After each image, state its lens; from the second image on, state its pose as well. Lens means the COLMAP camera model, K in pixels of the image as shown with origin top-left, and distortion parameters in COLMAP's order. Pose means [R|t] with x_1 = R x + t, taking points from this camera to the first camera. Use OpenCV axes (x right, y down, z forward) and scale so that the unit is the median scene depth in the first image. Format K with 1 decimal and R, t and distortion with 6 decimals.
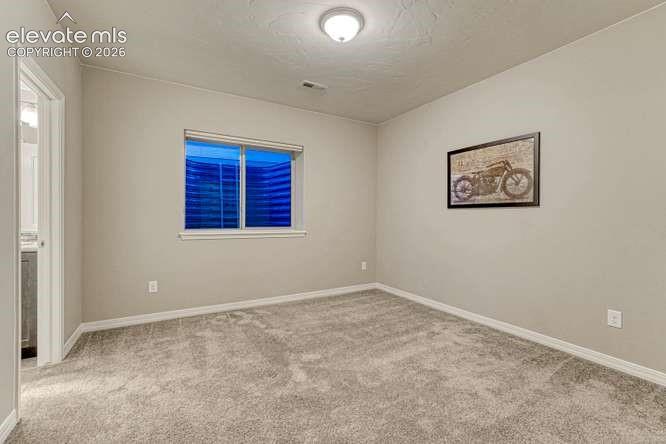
lens RADIAL K [[286.0, 0, 331.5], [0, 286.0, 216.7], [0, 0, 1]] dist [0.000423, -0.000179]
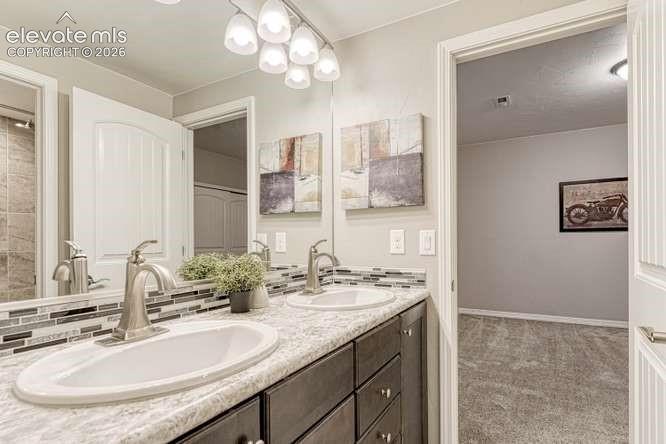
lens RADIAL K [[327.2, 0, 341.5], [0, 327.2, 239.1], [0, 0, 1]] dist [-0.003522, -0.000291]
pose [[0.853035, -0.001538, 0.521851, -1.100409], [0.008497, 0.999904, -0.010943, 0.008422], [-0.521784, 0.013769, 0.852966, 0.368449]]
